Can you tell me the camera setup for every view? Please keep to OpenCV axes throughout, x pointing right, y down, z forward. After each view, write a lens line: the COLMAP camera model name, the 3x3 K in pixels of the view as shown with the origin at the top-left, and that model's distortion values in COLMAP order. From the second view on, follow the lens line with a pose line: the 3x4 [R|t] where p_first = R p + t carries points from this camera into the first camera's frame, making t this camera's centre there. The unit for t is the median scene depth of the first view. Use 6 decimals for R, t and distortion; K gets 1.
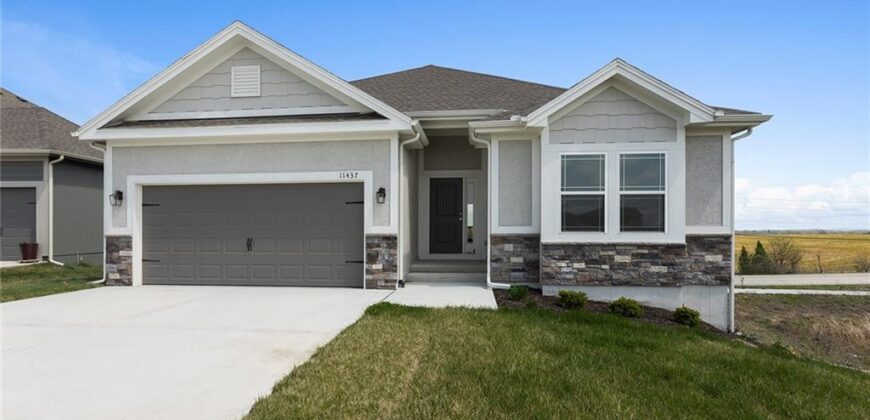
lens RADIAL K [[474.6, 0, 432.4], [0, 474.6, 225.7], [0, 0, 1]] dist [0.030734, 0.000594]
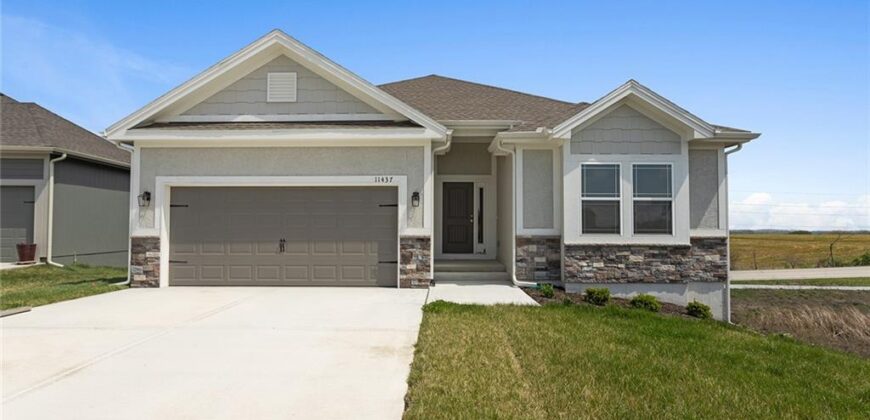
lens RADIAL K [[466.6, 0, 435.0], [0, 466.6, 210.0], [0, 0, 1]] dist [0.029070, -0.000286]
pose [[0.994326, 0.007565, 0.106109, -0.172003], [-0.004301, 0.999511, -0.030957, -0.007240], [-0.106291, 0.030325, 0.993873, -0.035272]]
